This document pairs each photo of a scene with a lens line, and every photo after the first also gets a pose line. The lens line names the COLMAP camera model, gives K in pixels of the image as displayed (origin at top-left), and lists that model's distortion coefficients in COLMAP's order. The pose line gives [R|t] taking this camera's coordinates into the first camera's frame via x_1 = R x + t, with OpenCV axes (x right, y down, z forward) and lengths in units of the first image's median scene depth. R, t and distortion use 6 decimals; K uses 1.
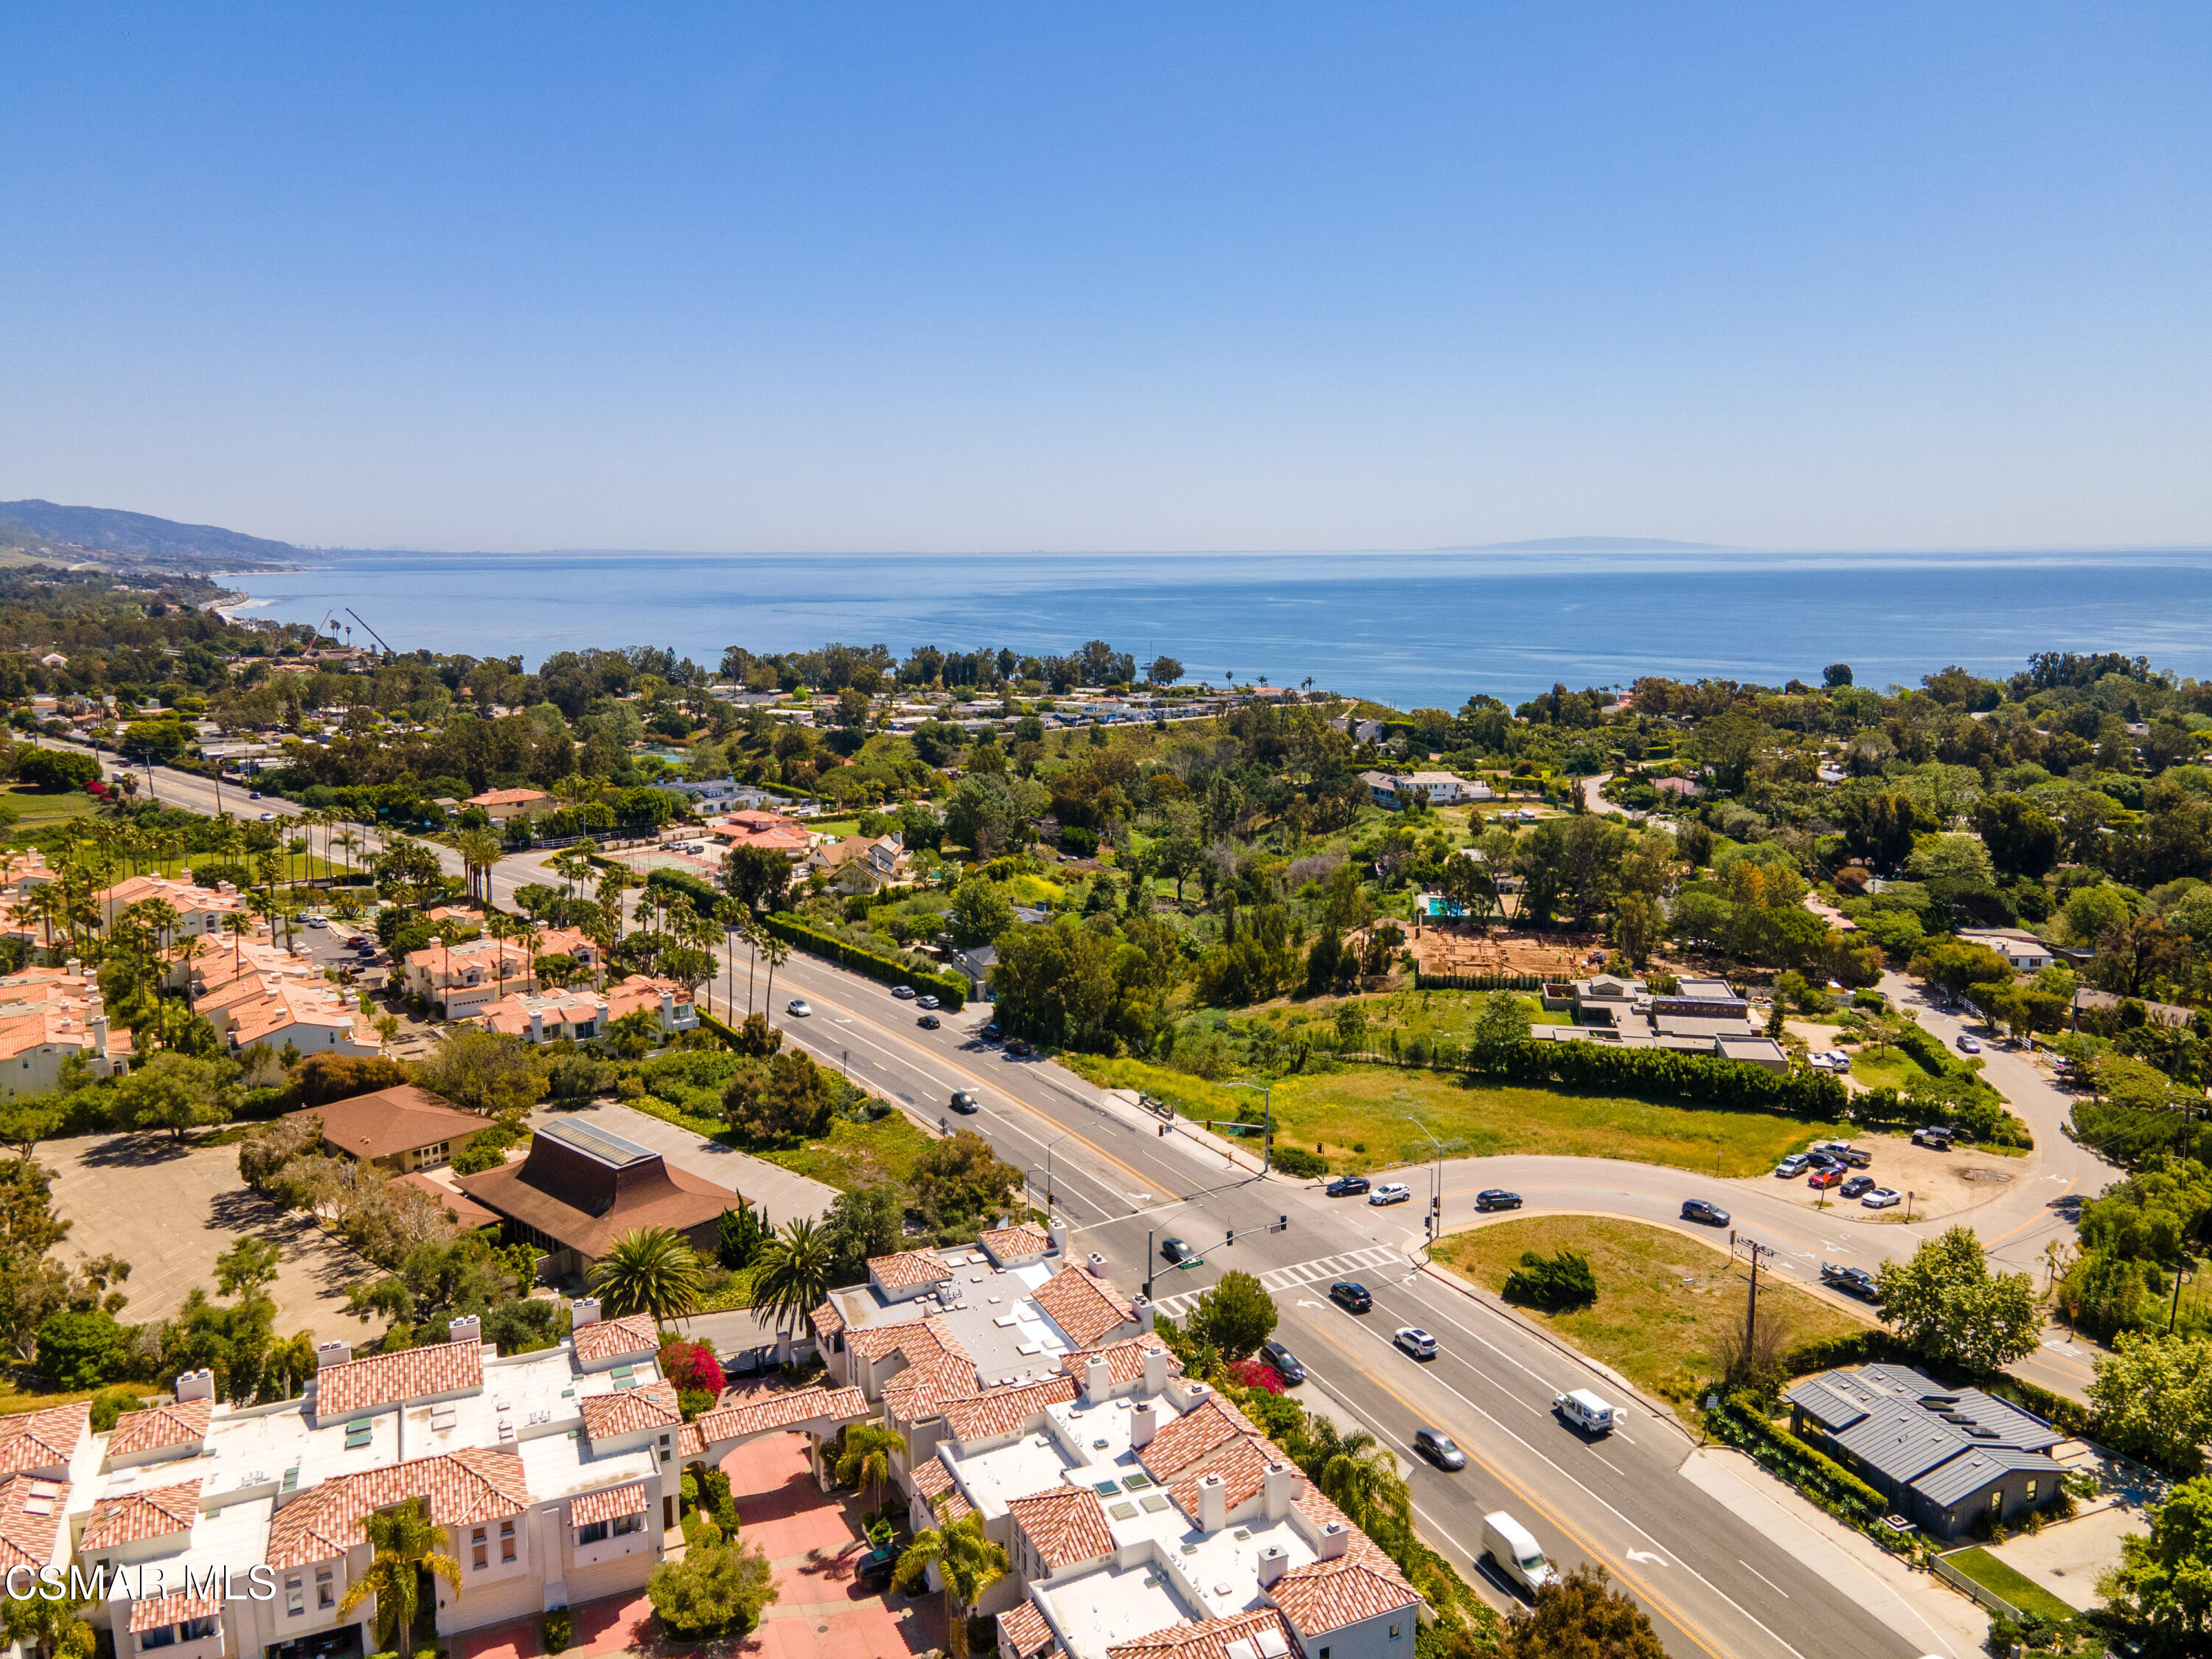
lens RADIAL K [[1604.6, 0, 1118.8], [0, 1604.6, 852.7], [0, 0, 1]] dist [0.018867, 0.036308]
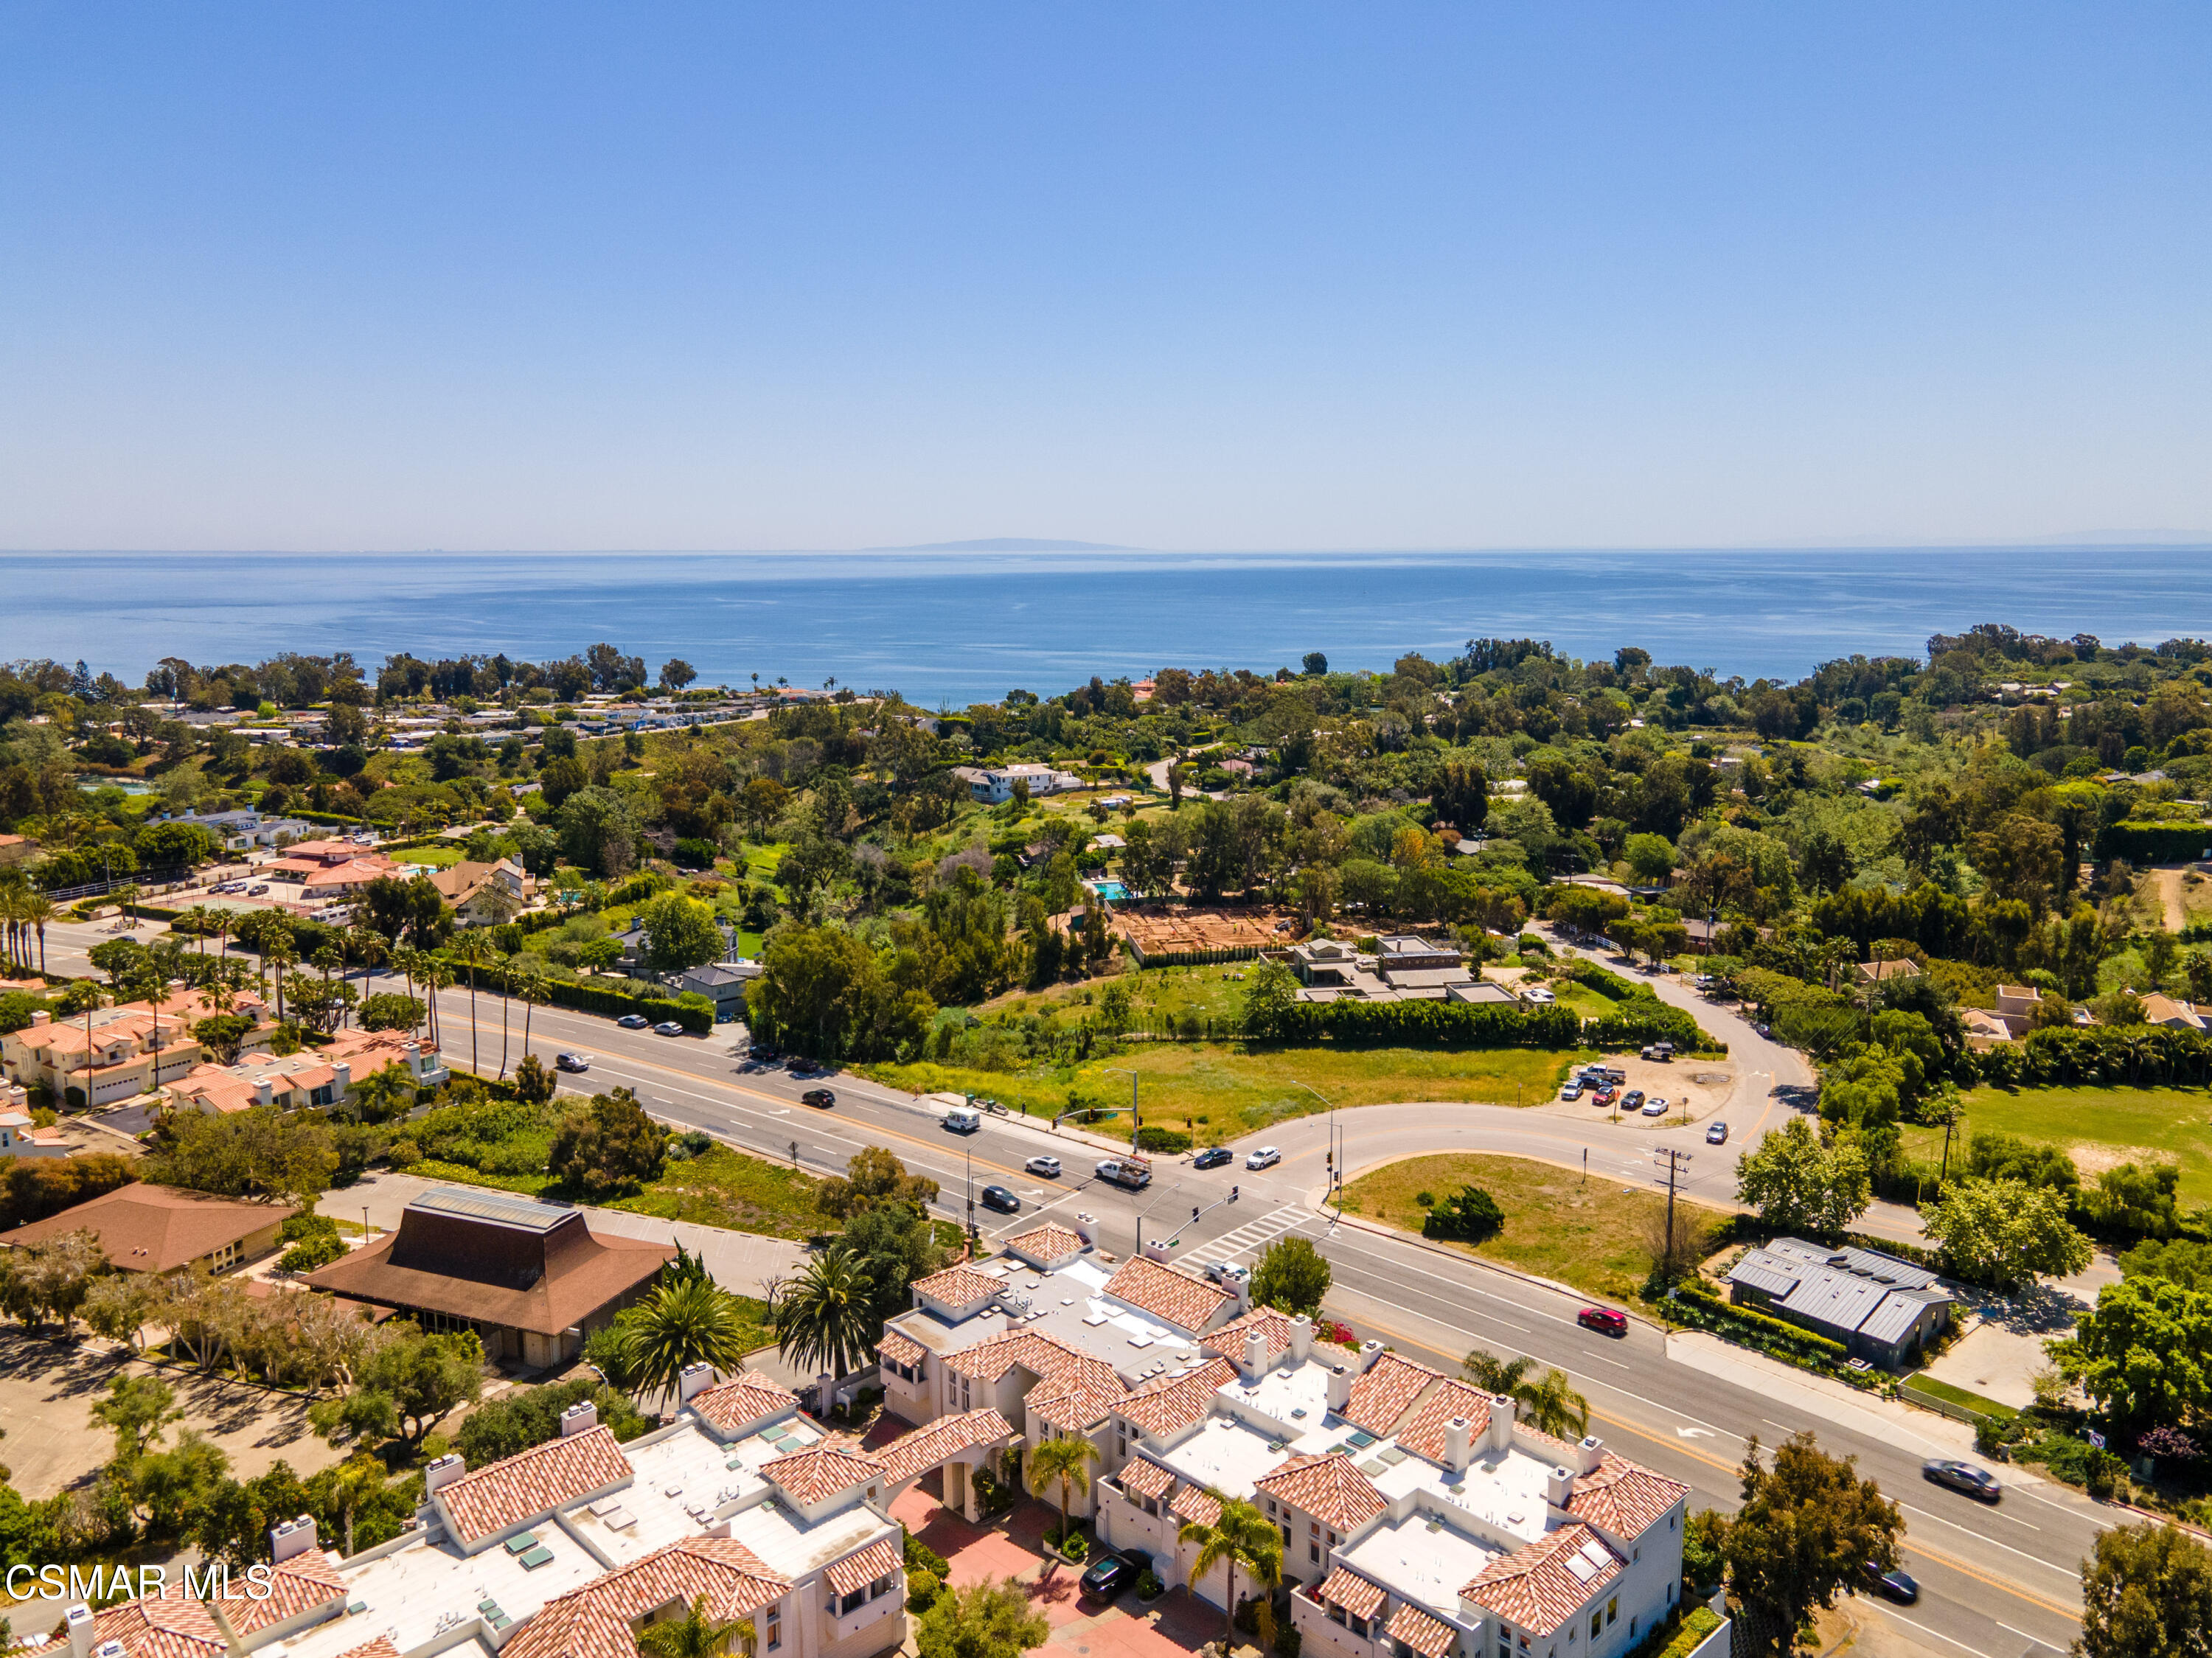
lens RADIAL K [[1604.4, 0, 1111.8], [0, 1604.4, 834.3], [0, 0, 1]] dist [0.018867, 0.036308]
pose [[0.942118, -0.059702, 0.329922, -0.238795], [0.063321, 0.997993, -0.000225, -0.004668], [-0.329247, 0.021103, 0.944008, 0.033522]]
